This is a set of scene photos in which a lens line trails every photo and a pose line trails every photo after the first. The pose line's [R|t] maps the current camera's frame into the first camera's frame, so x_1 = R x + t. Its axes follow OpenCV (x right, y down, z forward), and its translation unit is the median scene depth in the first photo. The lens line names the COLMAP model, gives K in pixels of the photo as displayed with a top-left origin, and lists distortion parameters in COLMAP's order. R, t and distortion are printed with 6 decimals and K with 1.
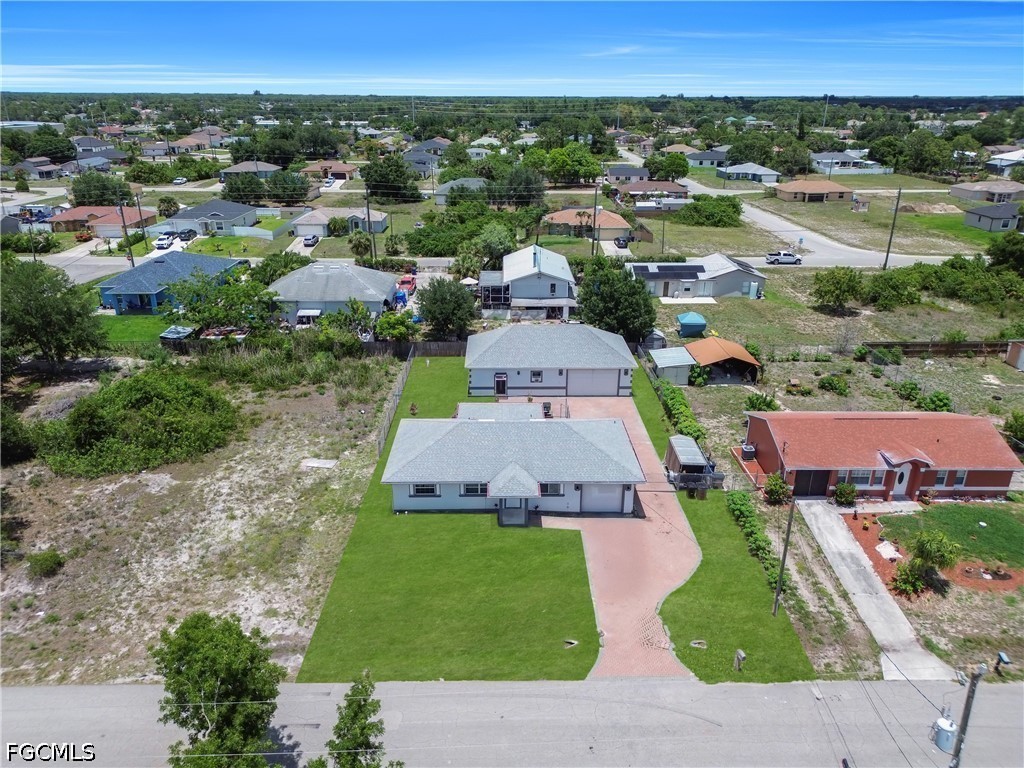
lens RADIAL K [[714.7, 0, 510.6], [0, 714.7, 385.9], [0, 0, 1]] dist [0.072171, -0.081334]
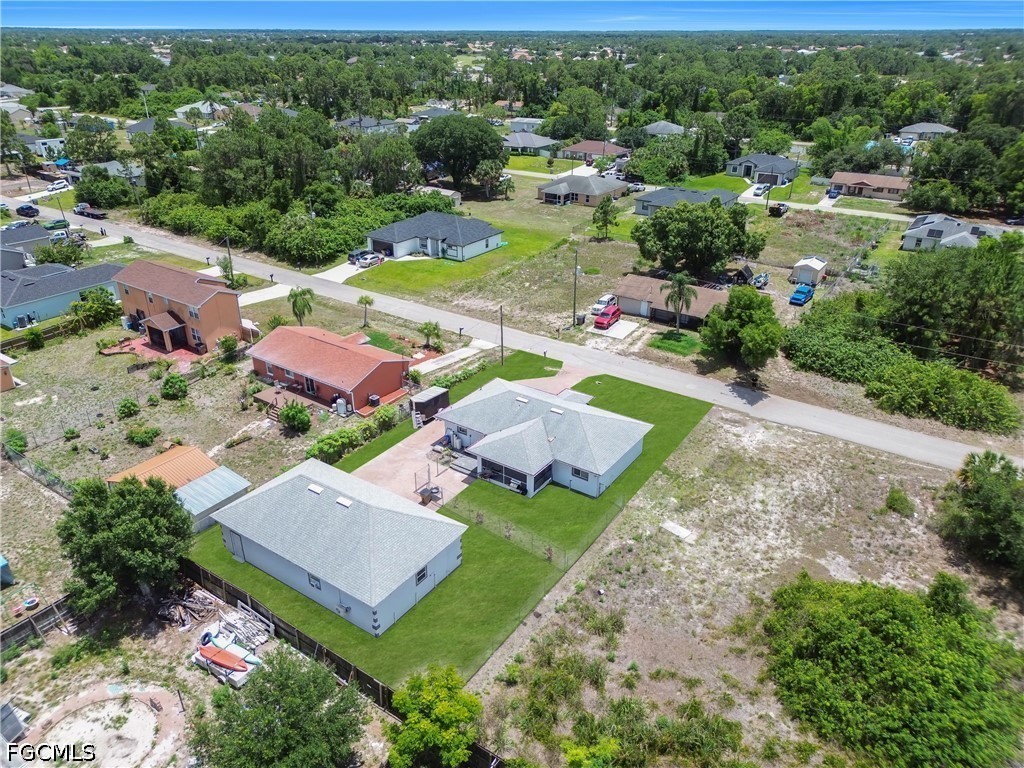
lens RADIAL K [[714.7, 0, 510.6], [0, 714.7, 385.9], [0, 0, 1]] dist [0.072171, -0.081334]
pose [[-0.812111, -0.262695, 0.521024, -0.434799], [0.213117, 0.697701, 0.683955, -0.609725], [-0.543191, 0.666487, -0.510626, 1.202396]]
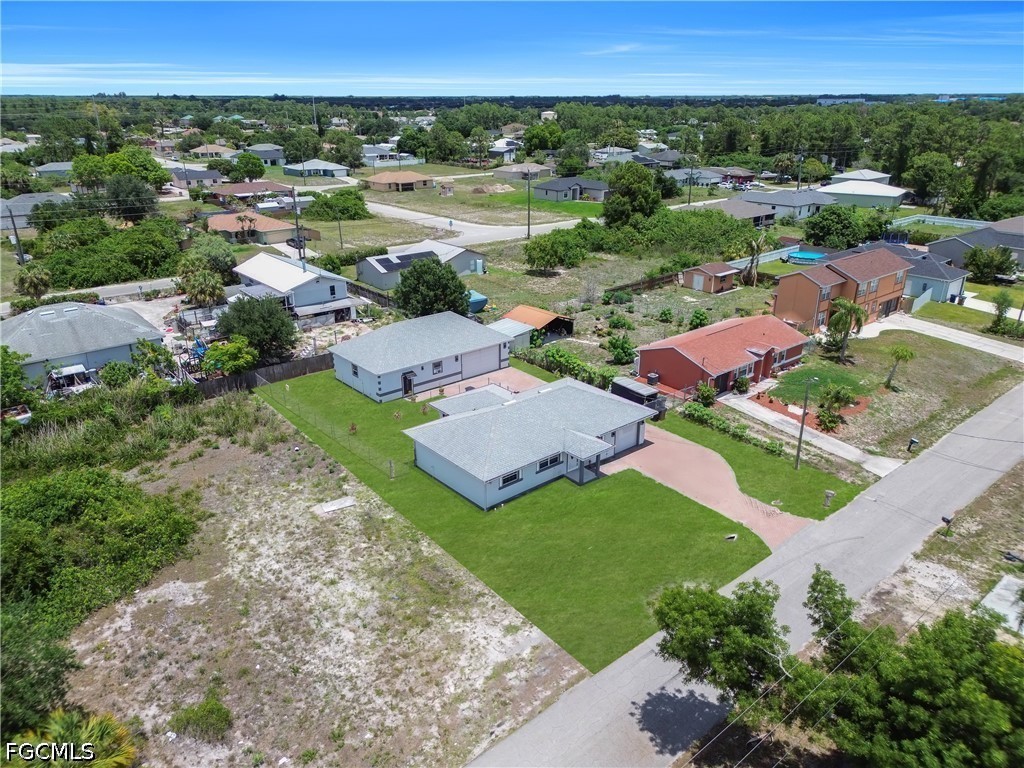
lens RADIAL K [[714.7, 0, 510.6], [0, 714.7, 385.9], [0, 0, 1]] dist [0.072171, -0.081334]
pose [[0.772854, -0.241087, 0.587005, -0.467590], [0.240619, 0.967278, 0.080468, -0.042946], [-0.587197, 0.079054, 0.805575, 0.118257]]
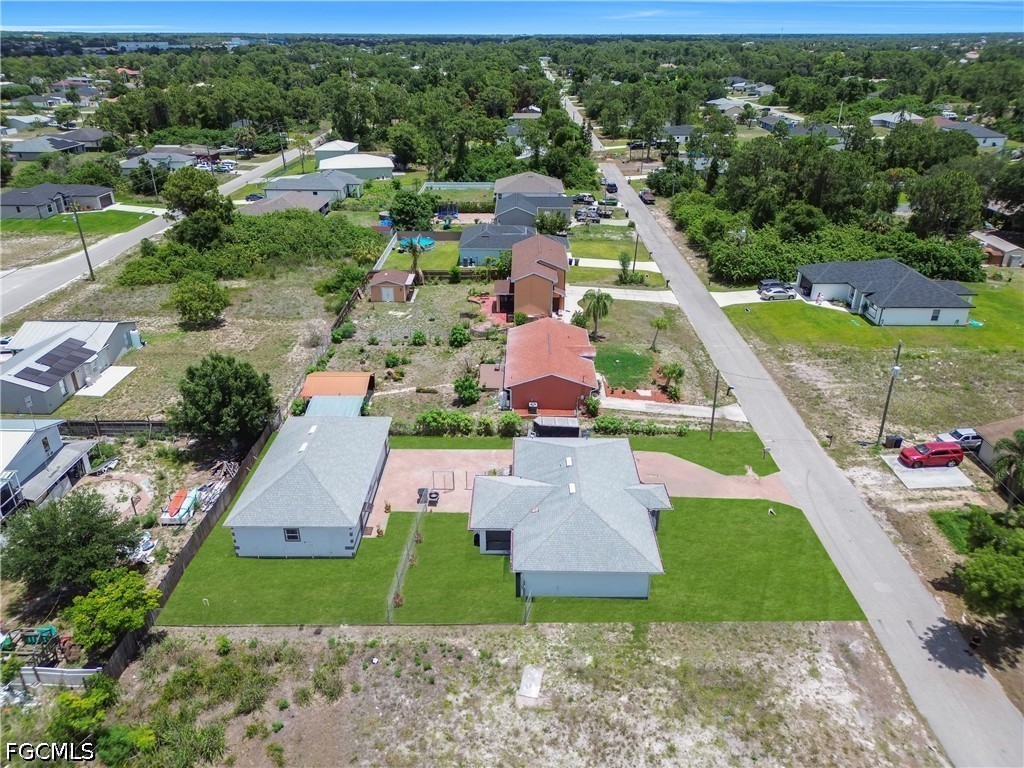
lens RADIAL K [[714.7, 0, 510.6], [0, 714.7, 385.9], [0, 0, 1]] dist [0.072171, -0.081334]
pose [[0.027257, -0.441684, 0.896756, -0.652344], [0.372738, 0.836883, 0.400865, -0.379644], [-0.927536, 0.323328, 0.187443, 0.619806]]
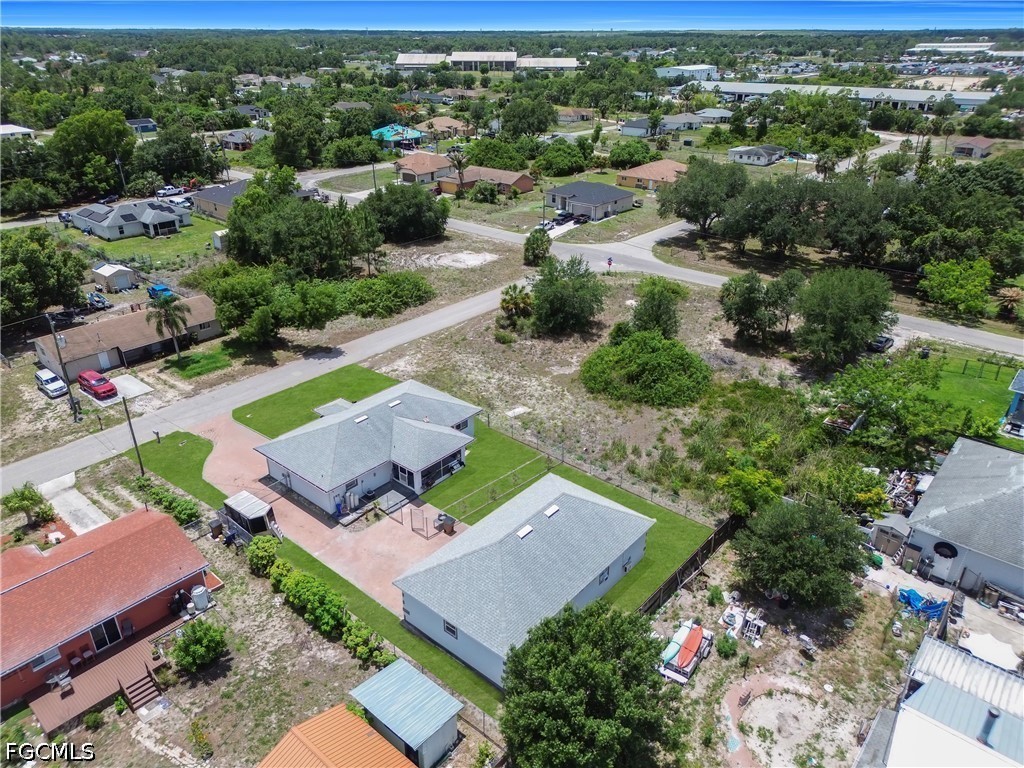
lens RADIAL K [[717.9, 0, 510.2], [0, 717.9, 383.0], [0, 0, 1]] dist [0.055483, -0.051079]
pose [[-0.663026, 0.324394, -0.674659, 0.479165], [-0.282448, 0.726217, 0.626763, -0.590495], [0.693267, 0.606116, -0.389876, 1.173050]]
